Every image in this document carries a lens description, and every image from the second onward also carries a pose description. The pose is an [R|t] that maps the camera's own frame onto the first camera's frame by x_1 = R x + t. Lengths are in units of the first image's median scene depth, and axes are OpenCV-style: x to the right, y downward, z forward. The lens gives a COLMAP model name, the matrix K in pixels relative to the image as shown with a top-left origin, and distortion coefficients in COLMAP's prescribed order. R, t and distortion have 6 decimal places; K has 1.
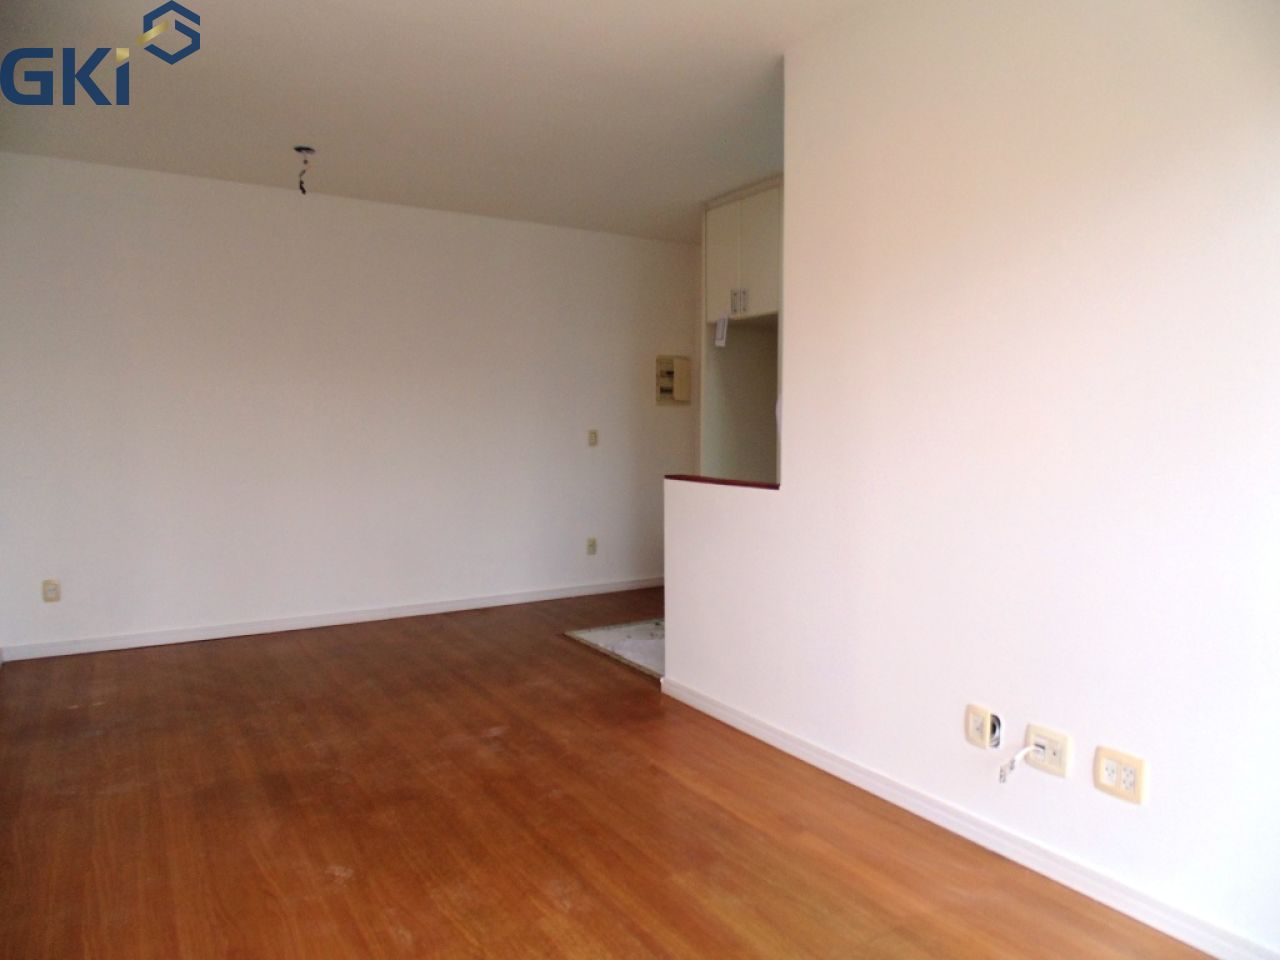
lens RADIAL K [[840.1, 0, 646.8], [0, 840.1, 475.8], [0, 0, 1]] dist [-0.023393, 0.001081]
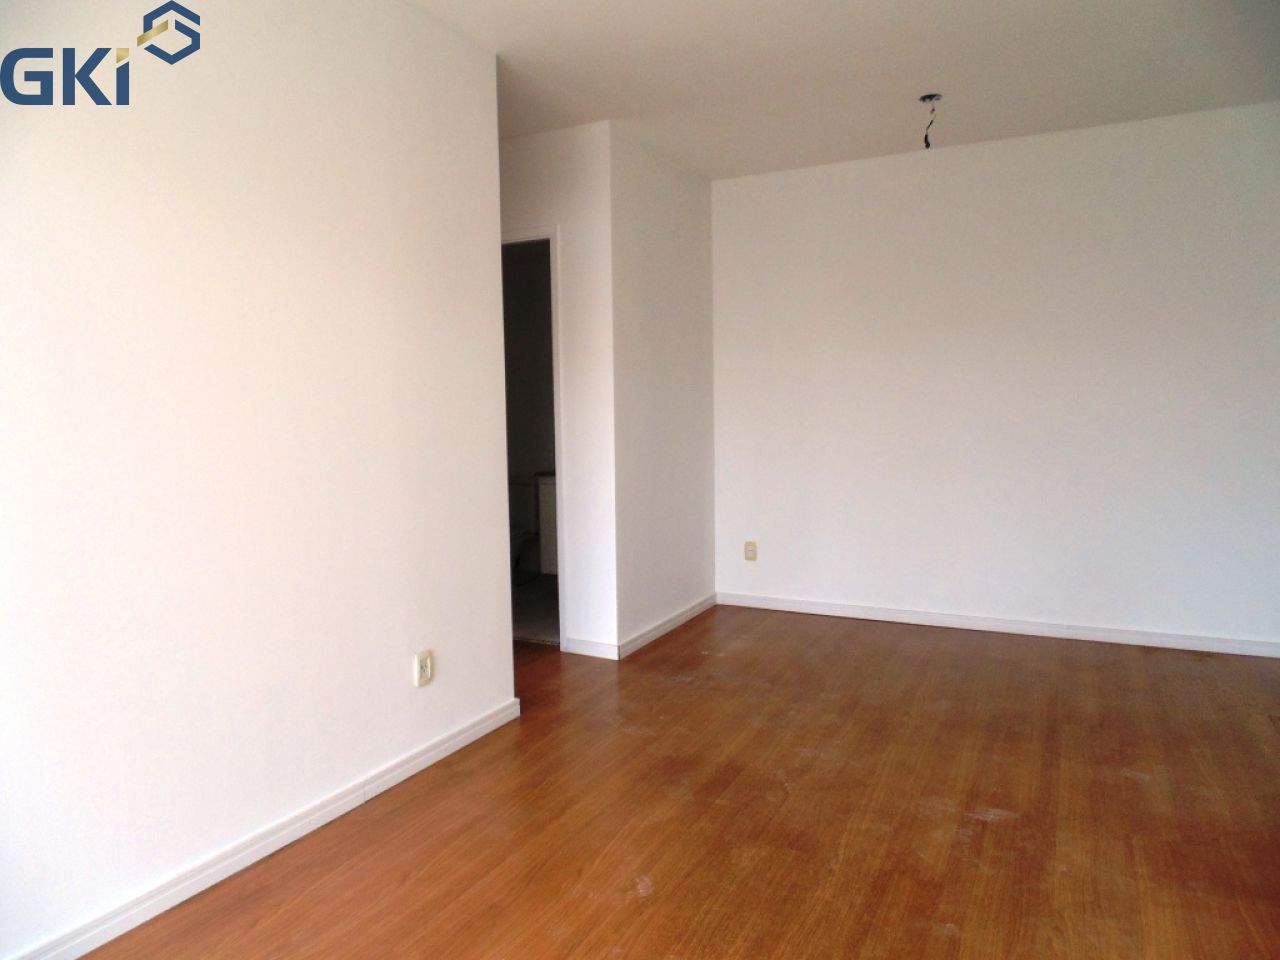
lens RADIAL K [[840.1, 0, 641.6], [0, 840.1, 483.1], [0, 0, 1]] dist [-0.023393, 0.001081]
pose [[0.509179, 0.063065, -0.858347, 0.288014], [-0.030556, 0.998008, 0.055200, -0.023911], [0.860118, -0.001879, 0.510092, 0.355580]]
